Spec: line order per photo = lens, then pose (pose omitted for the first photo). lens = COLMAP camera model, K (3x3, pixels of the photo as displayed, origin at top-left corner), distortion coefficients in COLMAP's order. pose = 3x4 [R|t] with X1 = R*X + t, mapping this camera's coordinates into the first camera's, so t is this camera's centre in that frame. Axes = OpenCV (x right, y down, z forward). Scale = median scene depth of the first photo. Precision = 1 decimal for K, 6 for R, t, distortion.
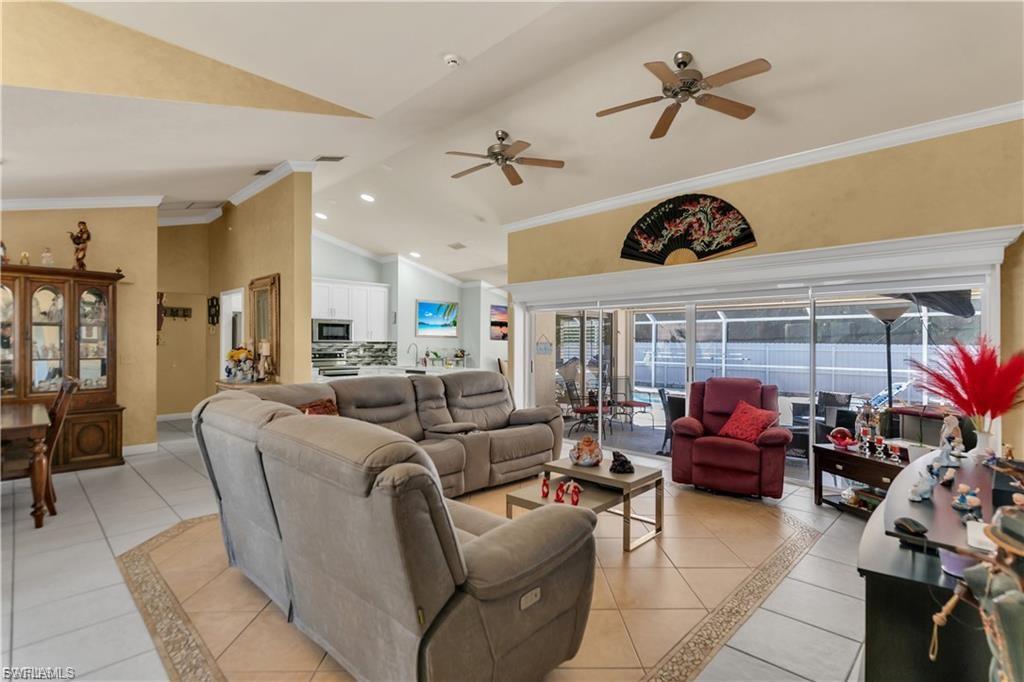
lens RADIAL K [[467.4, 0, 512.0], [0, 467.4, 341.0], [0, 0, 1]] dist [0.001580, -0.000352]
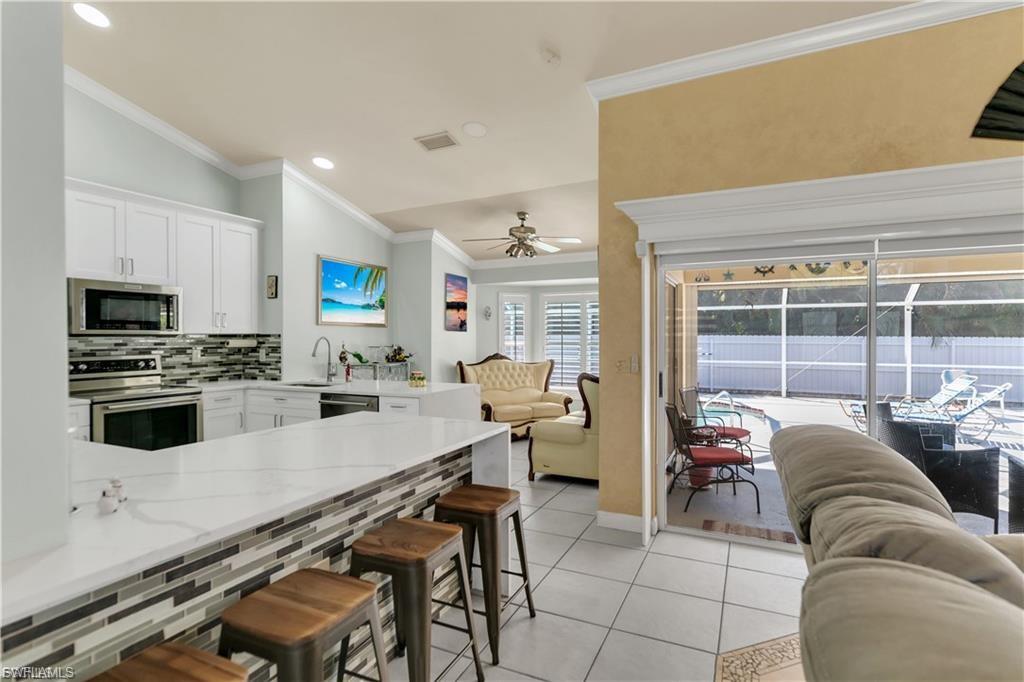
lens RADIAL K [[467.4, 0, 512.0], [0, 467.4, 341.0], [0, 0, 1]] dist [0.001580, -0.000352]
pose [[0.935990, -0.006832, 0.351959, -0.187369], [0.002054, 0.999901, 0.013947, 0.002537], [-0.352019, -0.012332, 0.935911, 0.430852]]
